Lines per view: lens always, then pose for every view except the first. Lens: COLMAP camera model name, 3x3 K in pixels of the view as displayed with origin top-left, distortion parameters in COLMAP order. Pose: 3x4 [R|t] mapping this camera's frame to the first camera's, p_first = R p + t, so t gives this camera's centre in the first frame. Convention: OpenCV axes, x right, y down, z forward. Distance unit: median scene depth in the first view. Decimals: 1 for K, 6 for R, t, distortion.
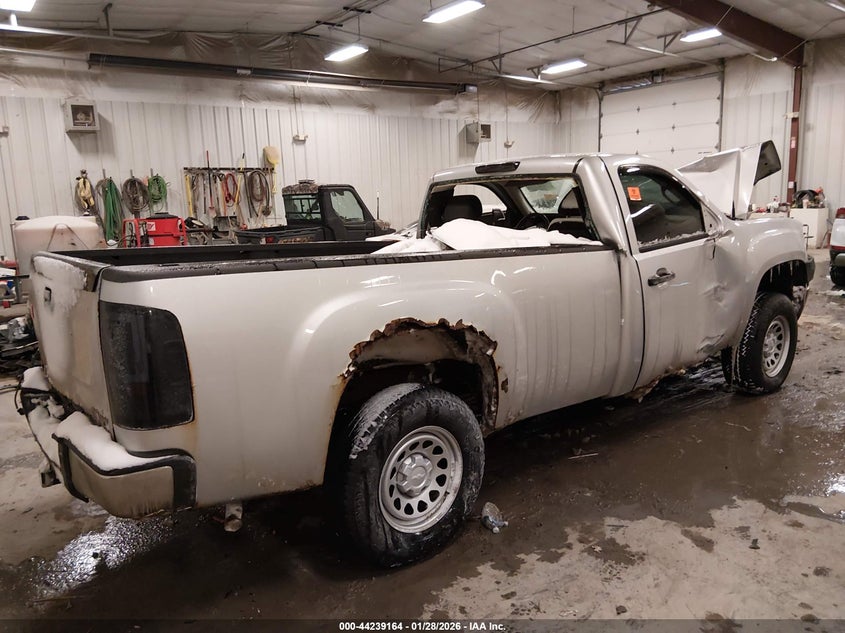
lens RADIAL K [[652.0, 0, 422.5], [0, 652.0, 316.5], [0, 0, 1]] dist [-0.004810, -0.004032]
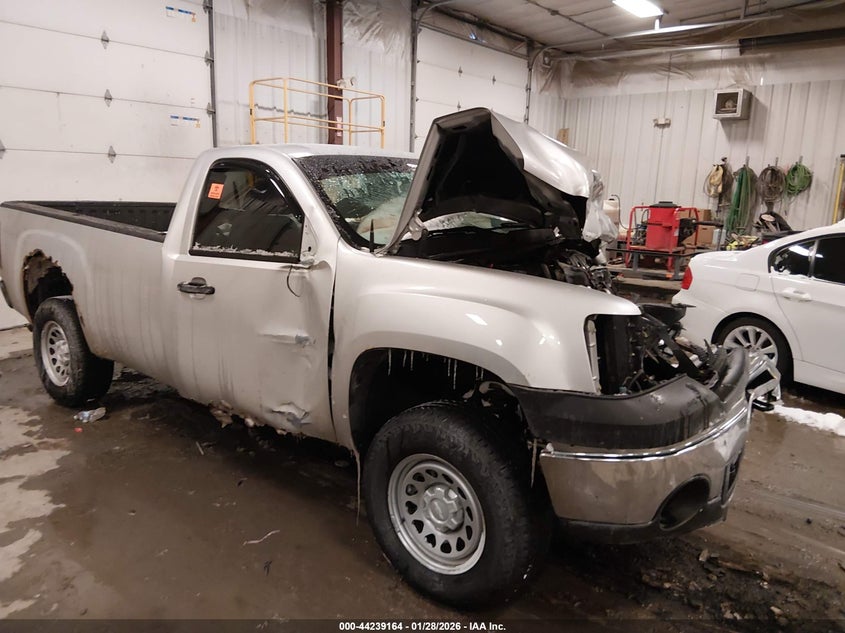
lens RADIAL K [[652.0, 0, 422.5], [0, 652.0, 316.5], [0, 0, 1]] dist [-0.004810, -0.004032]
pose [[0.217011, 0.237225, -0.946906, 0.420718], [-0.216290, 0.957597, 0.190334, -0.084452], [0.951906, 0.163502, 0.259118, 0.352717]]
